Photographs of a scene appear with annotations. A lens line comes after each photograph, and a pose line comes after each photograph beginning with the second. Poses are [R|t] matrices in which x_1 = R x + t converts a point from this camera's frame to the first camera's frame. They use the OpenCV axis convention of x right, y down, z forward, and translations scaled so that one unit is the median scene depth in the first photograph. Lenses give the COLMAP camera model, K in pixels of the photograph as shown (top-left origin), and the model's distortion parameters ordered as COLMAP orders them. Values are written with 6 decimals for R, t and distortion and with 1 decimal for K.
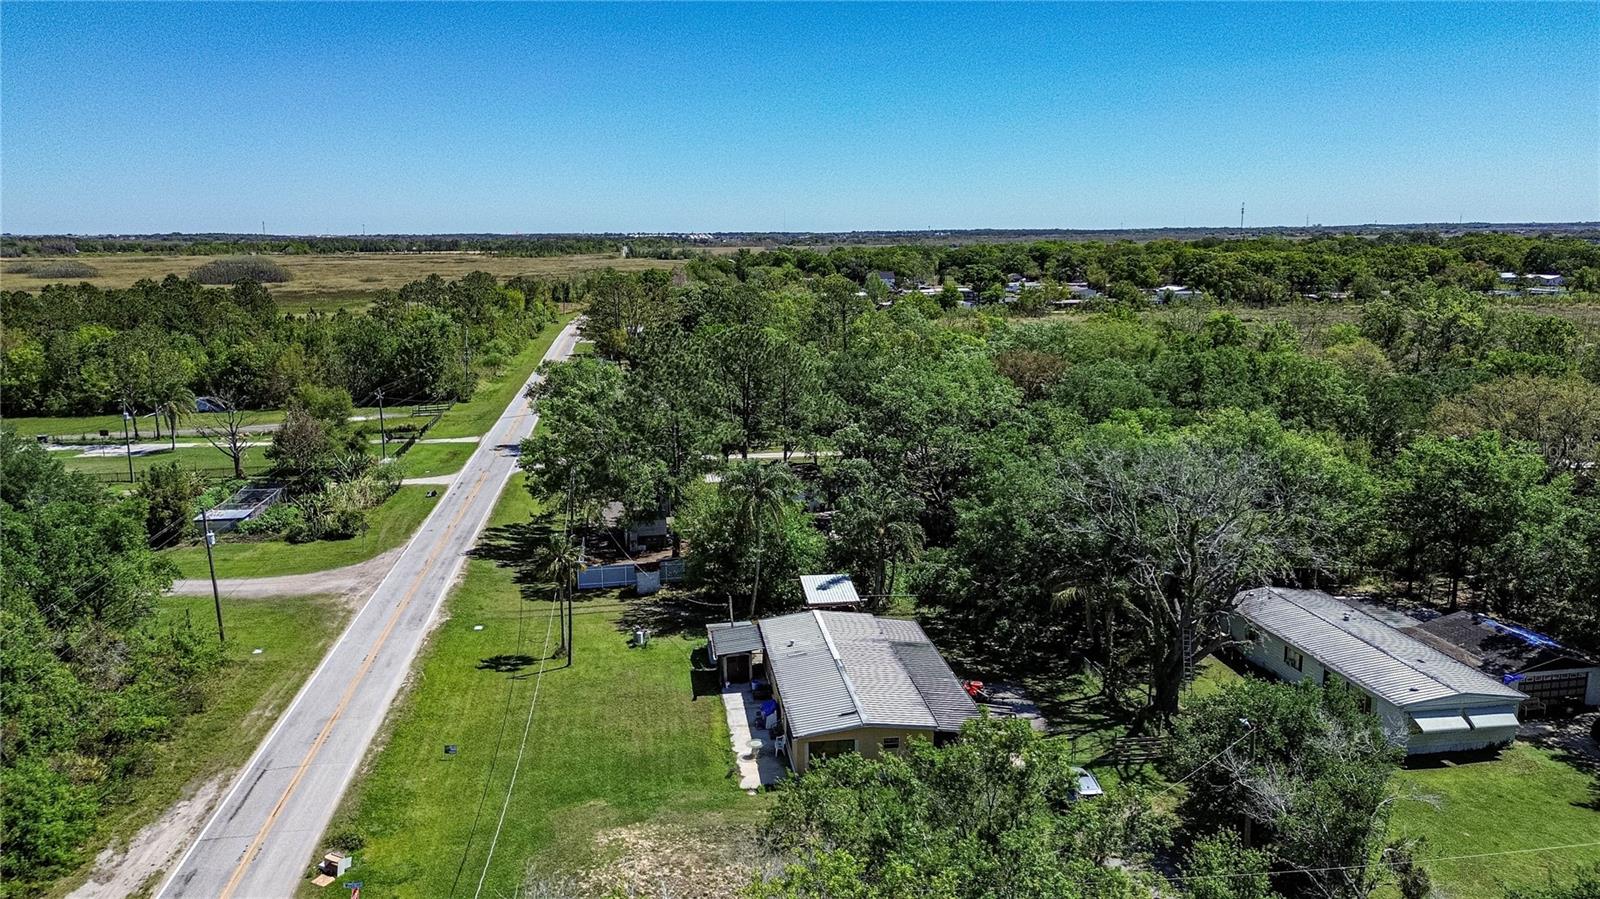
lens RADIAL K [[1107.7, 0, 805.2], [0, 1107.7, 445.0], [0, 0, 1]] dist [0.077278, -0.063946]
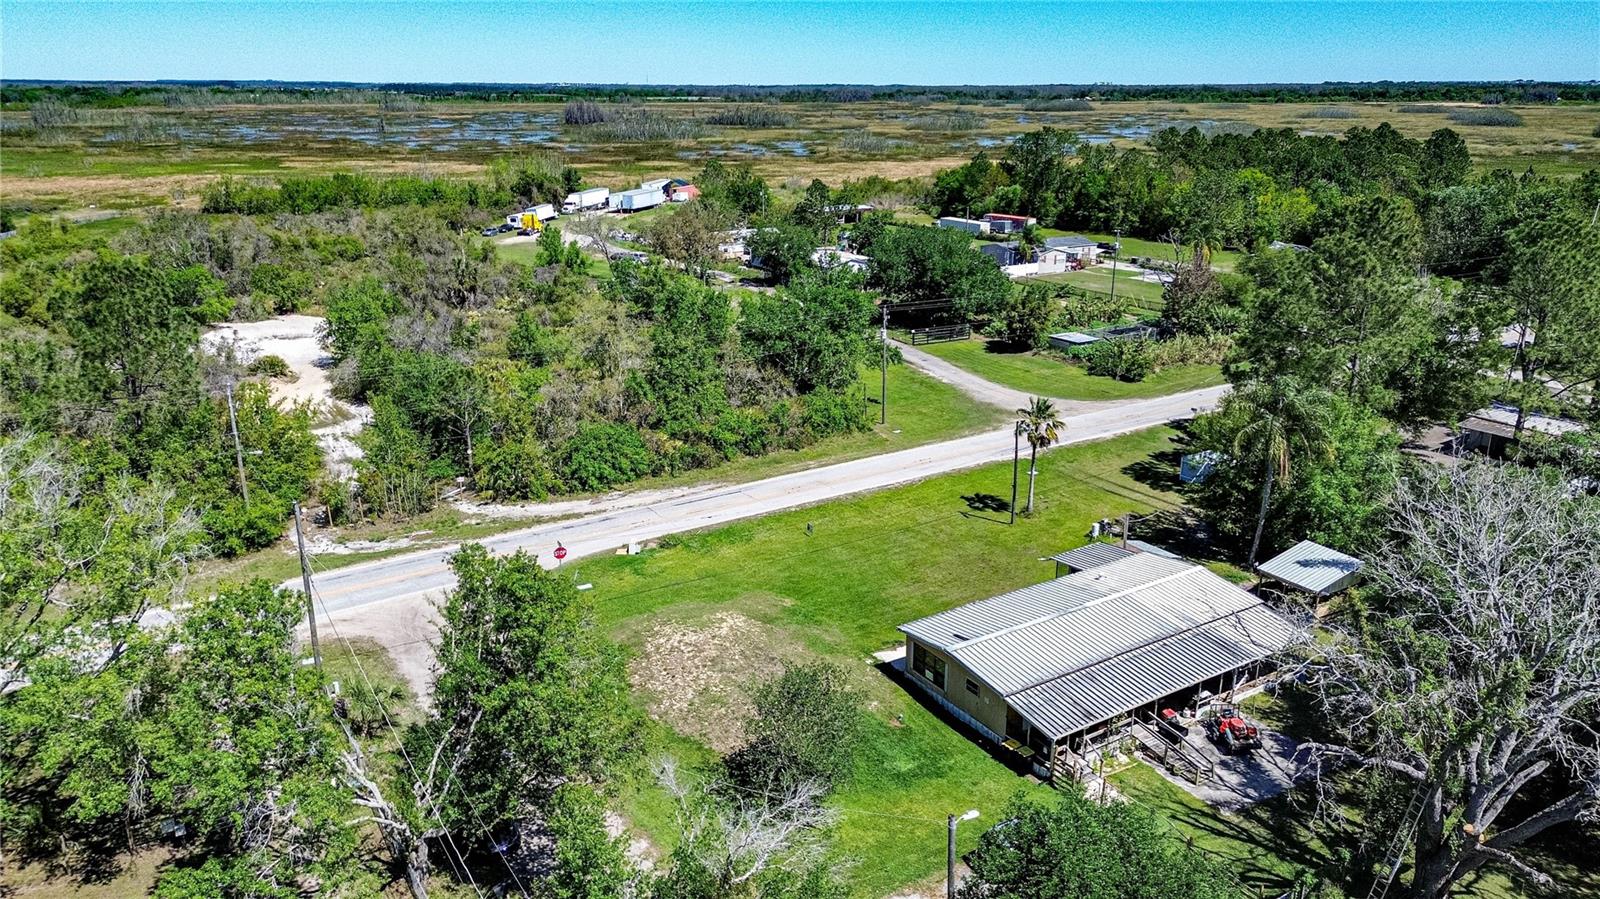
lens RADIAL K [[1107.7, 0, 805.2], [0, 1107.7, 445.0], [0, 0, 1]] dist [0.077278, -0.063946]
pose [[0.425577, 0.289352, -0.857414, 0.529811], [-0.172546, 0.956064, 0.237000, -0.076578], [0.888320, 0.047081, 0.456806, 0.340229]]
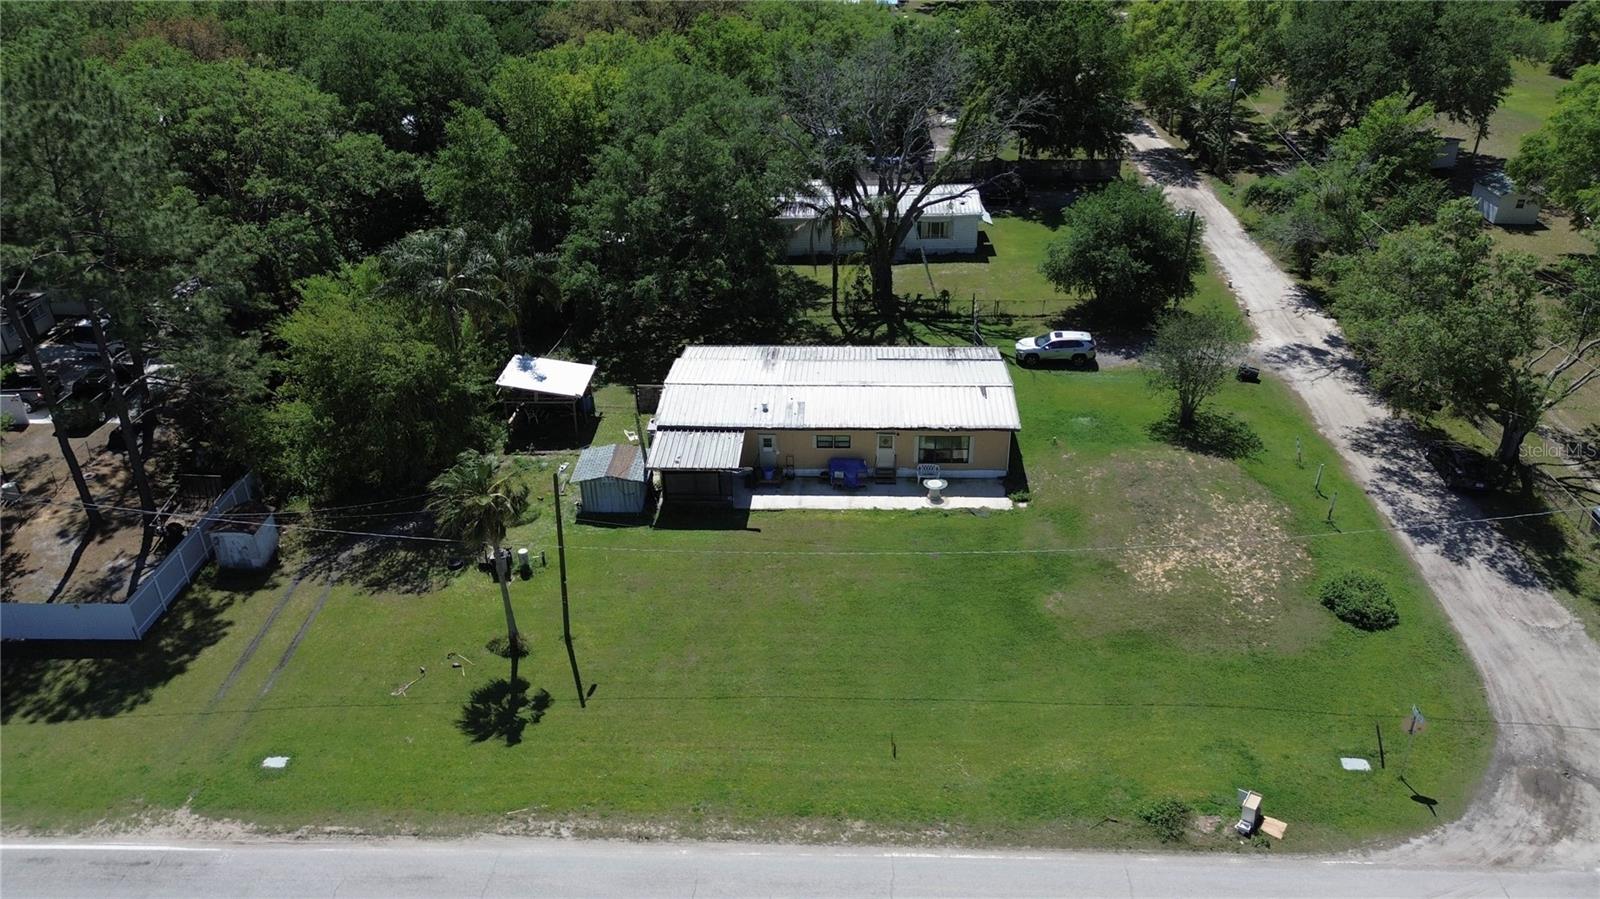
lens RADIAL K [[1107.7, 0, 805.2], [0, 1107.7, 445.0], [0, 0, 1]] dist [0.077278, -0.063946]
pose [[0.200693, -0.475879, 0.856307, -0.609719], [0.196888, 0.875849, 0.440594, -0.121361], [-0.959665, 0.080172, 0.269472, 0.670556]]
